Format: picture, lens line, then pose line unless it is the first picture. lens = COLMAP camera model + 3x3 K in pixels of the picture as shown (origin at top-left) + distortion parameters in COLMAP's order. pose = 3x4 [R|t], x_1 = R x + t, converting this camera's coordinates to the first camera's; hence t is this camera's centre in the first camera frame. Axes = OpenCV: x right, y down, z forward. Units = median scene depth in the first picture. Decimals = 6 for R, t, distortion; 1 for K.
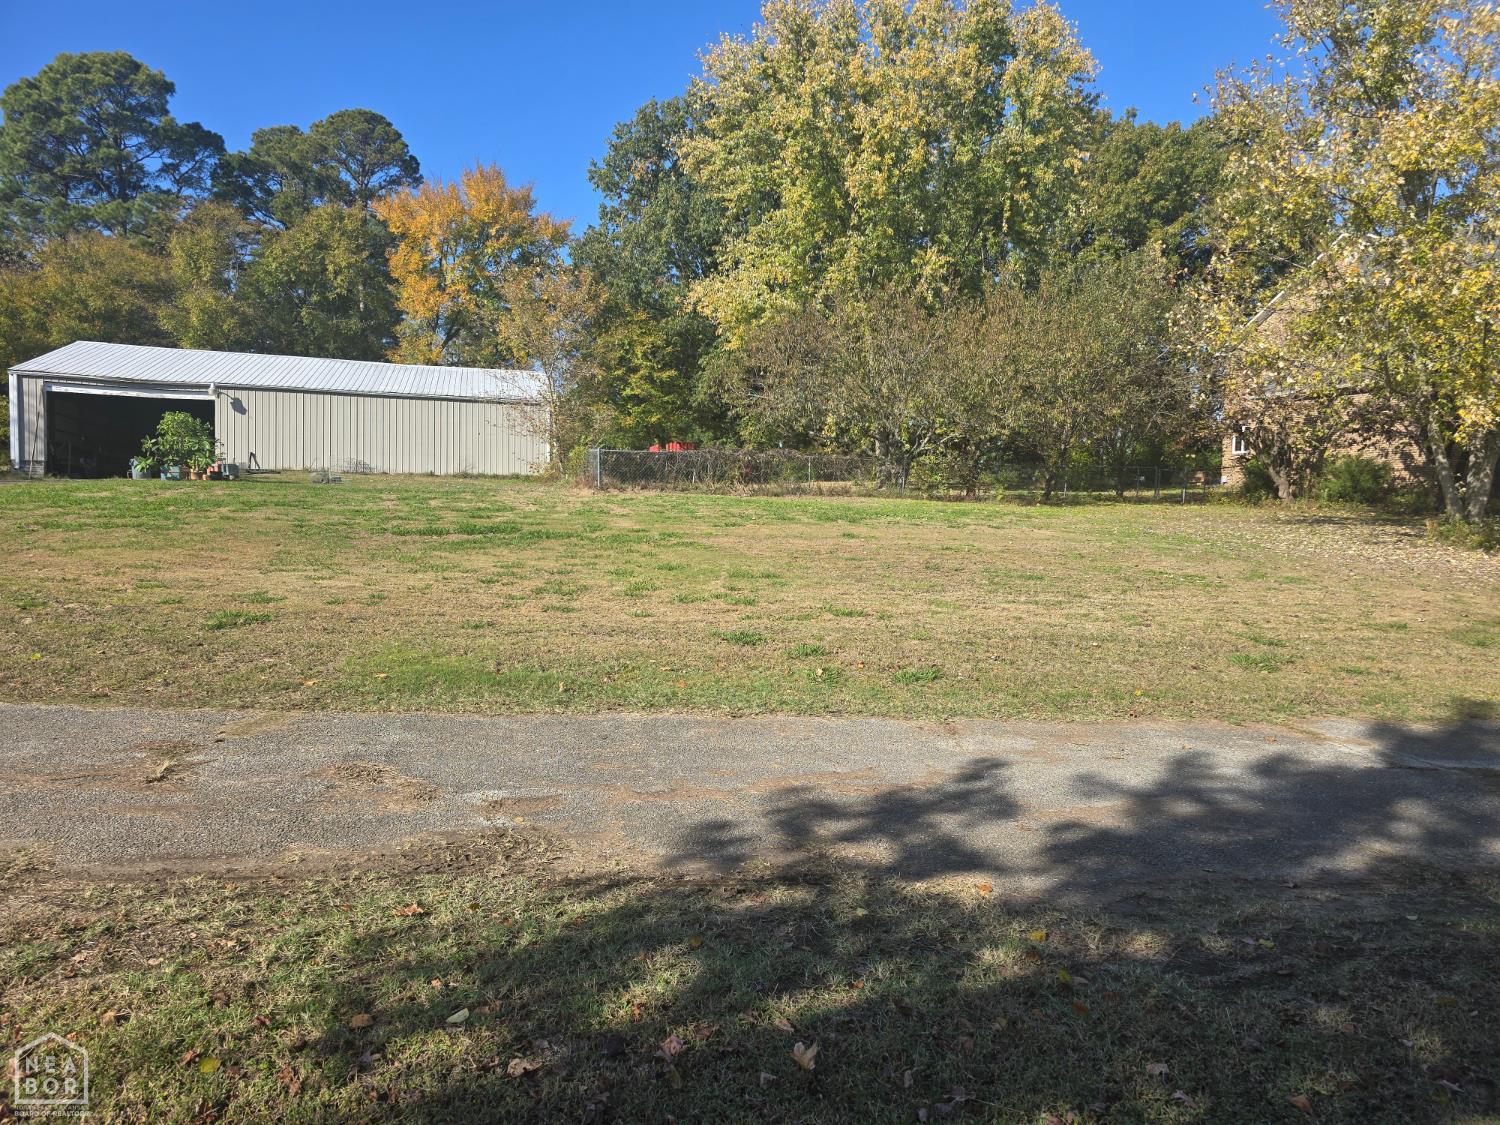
lens RADIAL K [[1001.8, 0, 760.1], [0, 1001.8, 569.8], [0, 0, 1]] dist [0.042404, -0.036163]
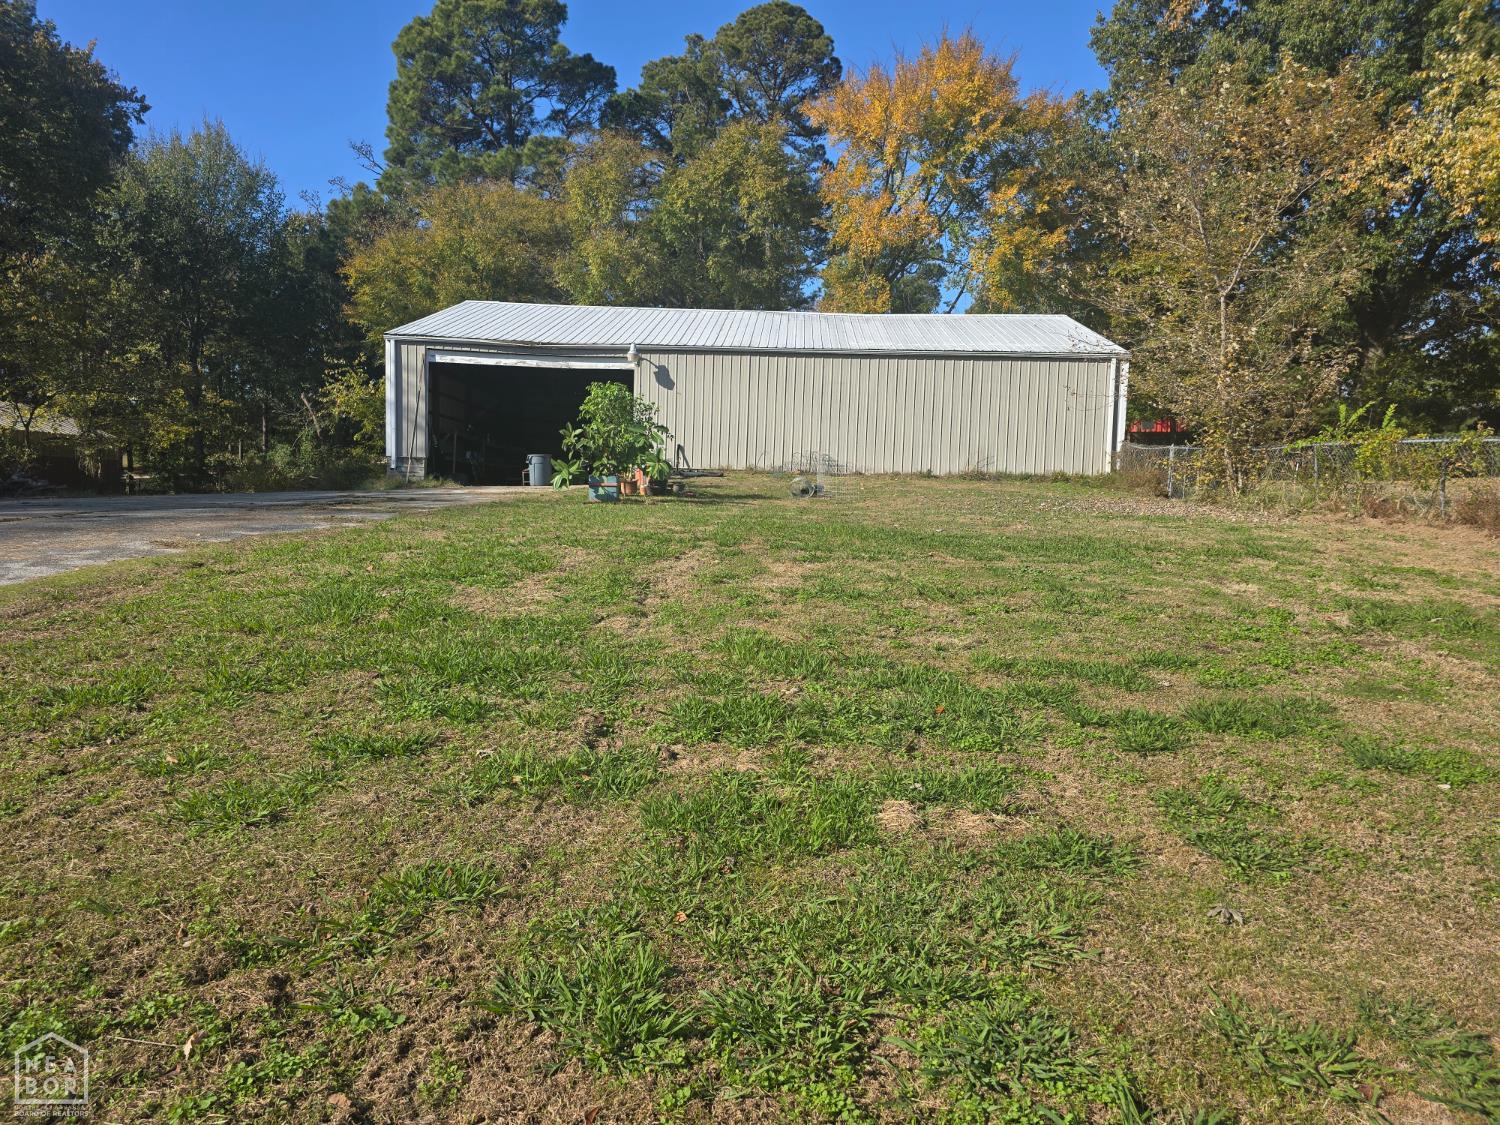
lens RADIAL K [[1004.8, 0, 738.3], [0, 1004.8, 570.5], [0, 0, 1]] dist [0.068414, -0.062245]
pose [[0.947434, 0.033989, -0.318141, -0.264433], [-0.026975, 0.999287, 0.026429, -0.053443], [0.318813, -0.016458, 0.947675, 0.390479]]
